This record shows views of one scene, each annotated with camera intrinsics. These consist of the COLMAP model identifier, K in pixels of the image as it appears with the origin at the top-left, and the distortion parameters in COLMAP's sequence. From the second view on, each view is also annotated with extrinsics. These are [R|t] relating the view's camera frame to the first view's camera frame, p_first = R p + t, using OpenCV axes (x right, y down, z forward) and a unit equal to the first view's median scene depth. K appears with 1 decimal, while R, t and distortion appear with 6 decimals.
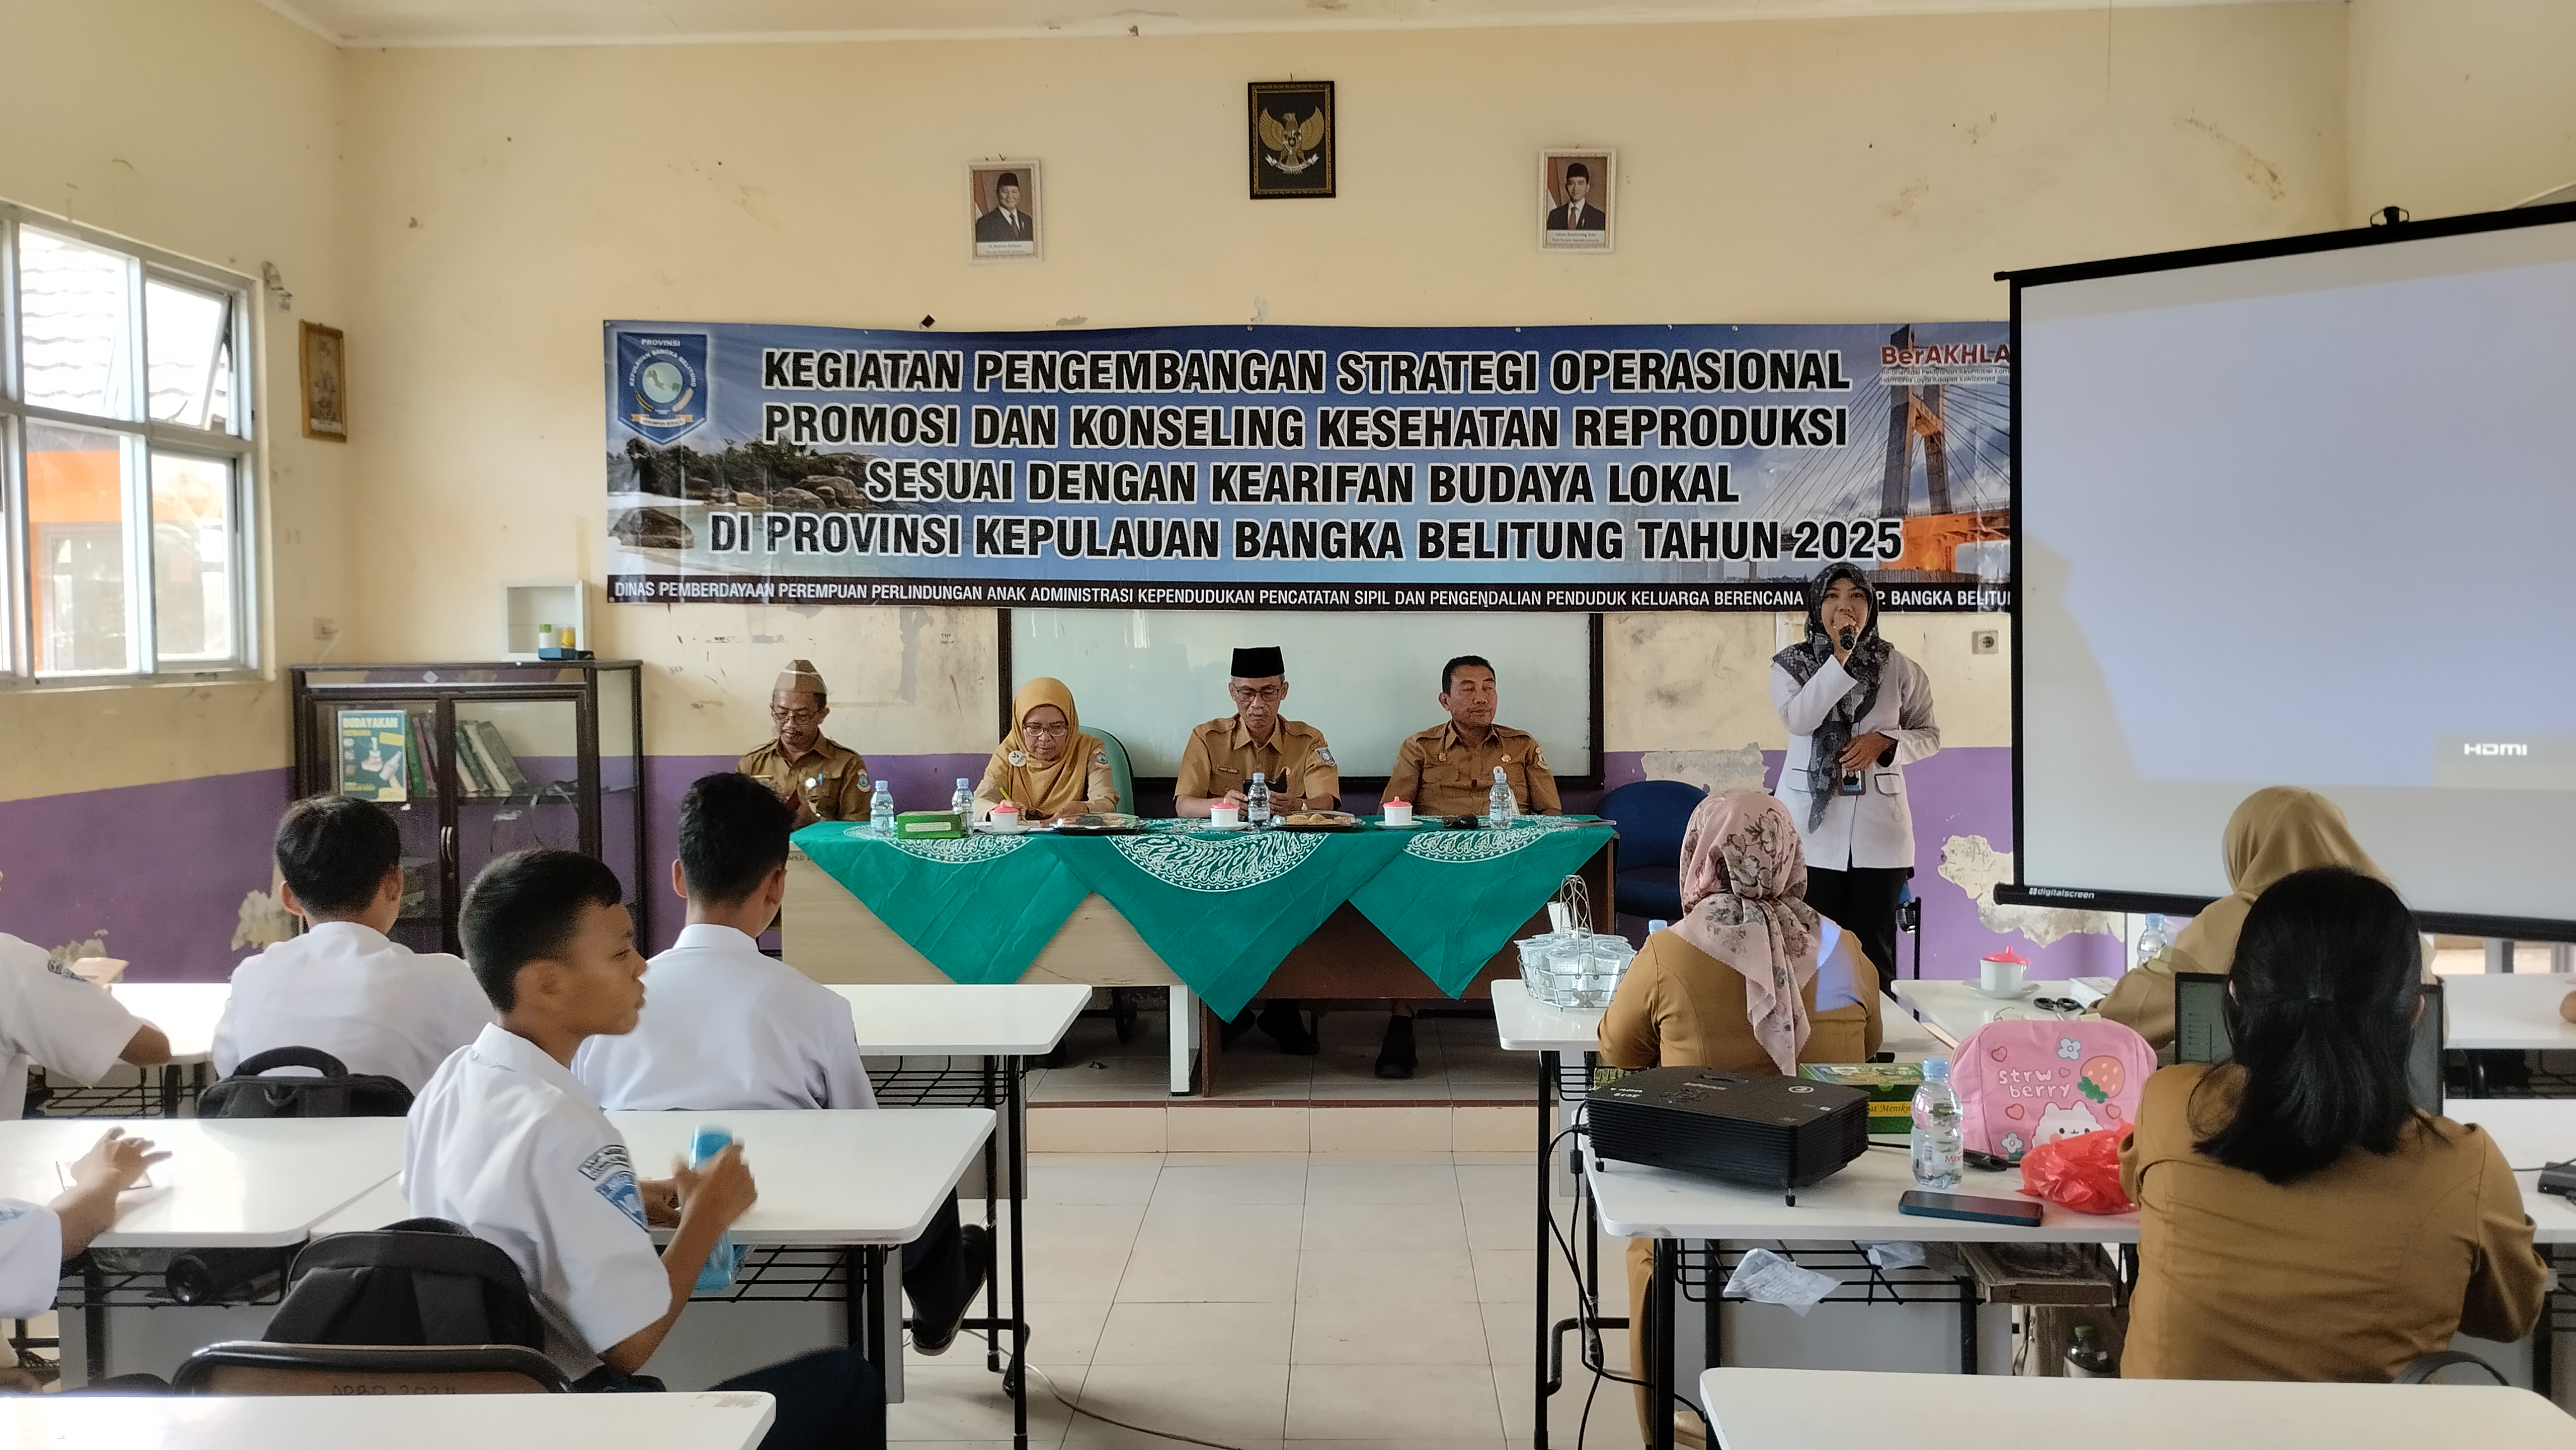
lens RADIAL K [[2142.6, 0, 1289.0], [0, 2142.6, 694.9], [0, 0, 1]] dist [0.099225, -0.150402]
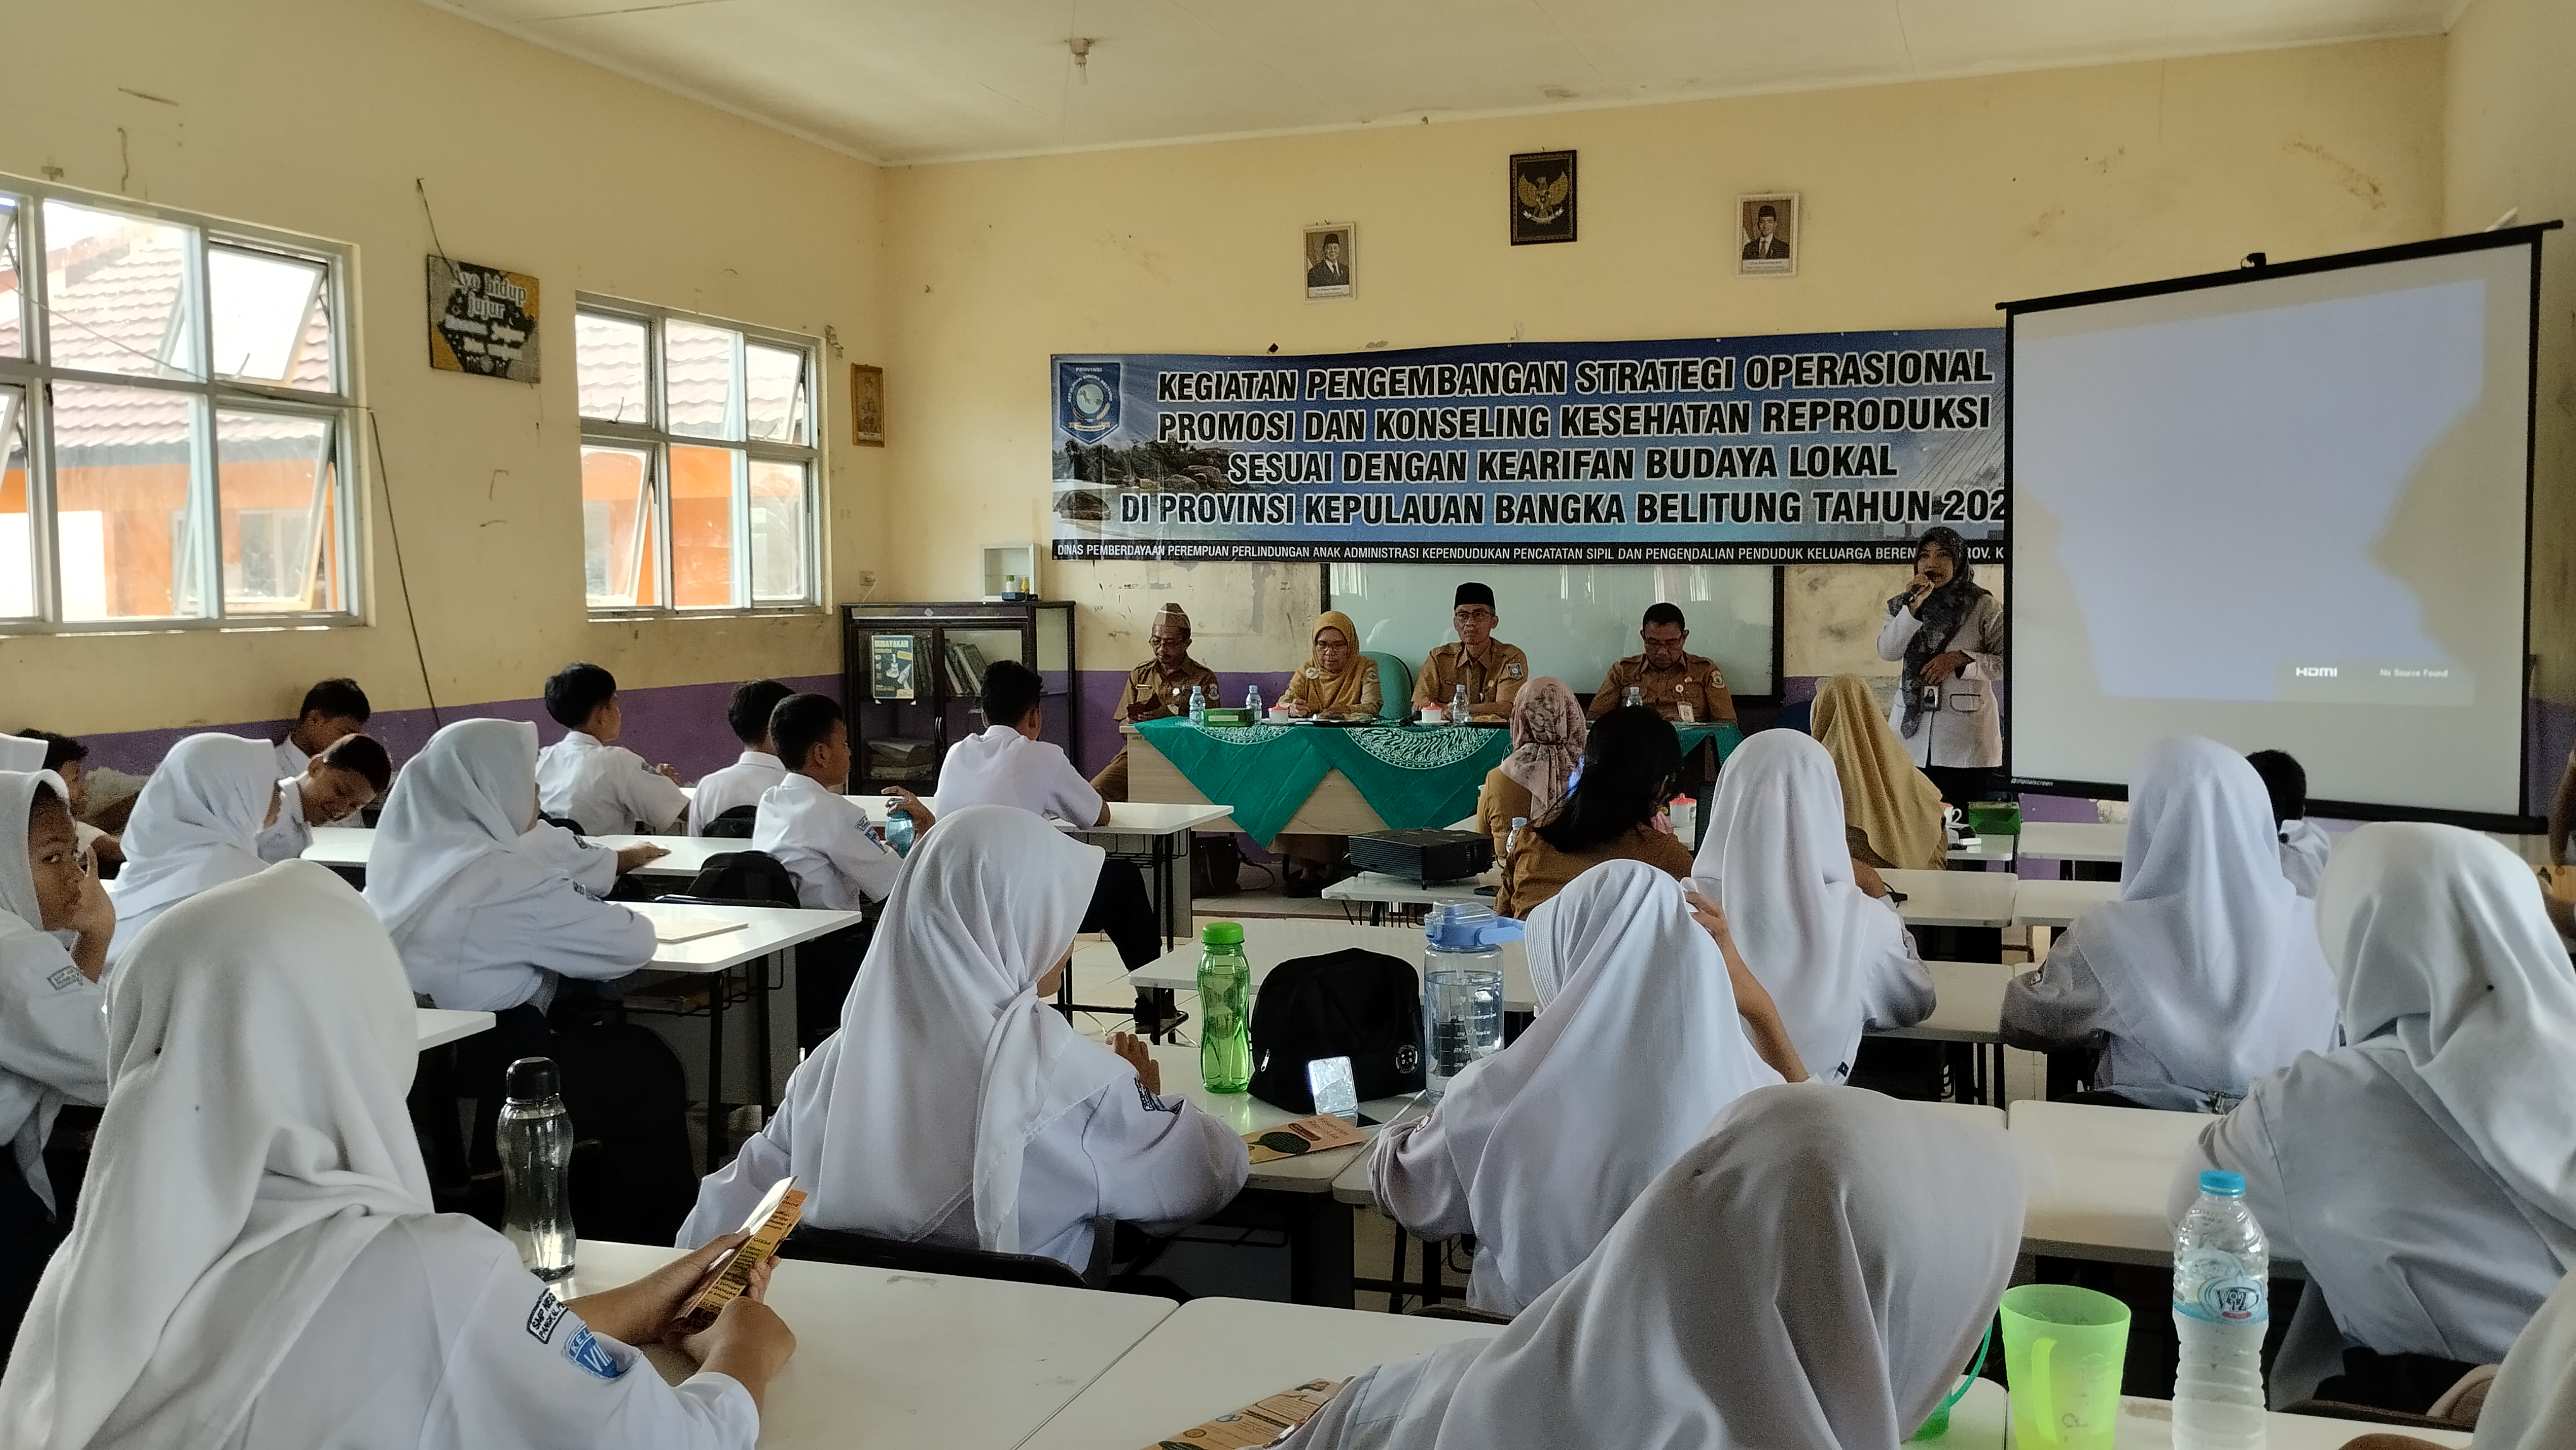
lens RADIAL K [[2142.6, 0, 1289.0], [0, 2142.6, 694.9], [0, 0, 1]] dist [0.099225, -0.150402]
pose [[0.959395, 0.015495, -0.281641, 0.222895], [-0.008477, 0.999623, 0.026119, 0.006836], [0.281940, -0.022671, 0.959164, -0.283959]]
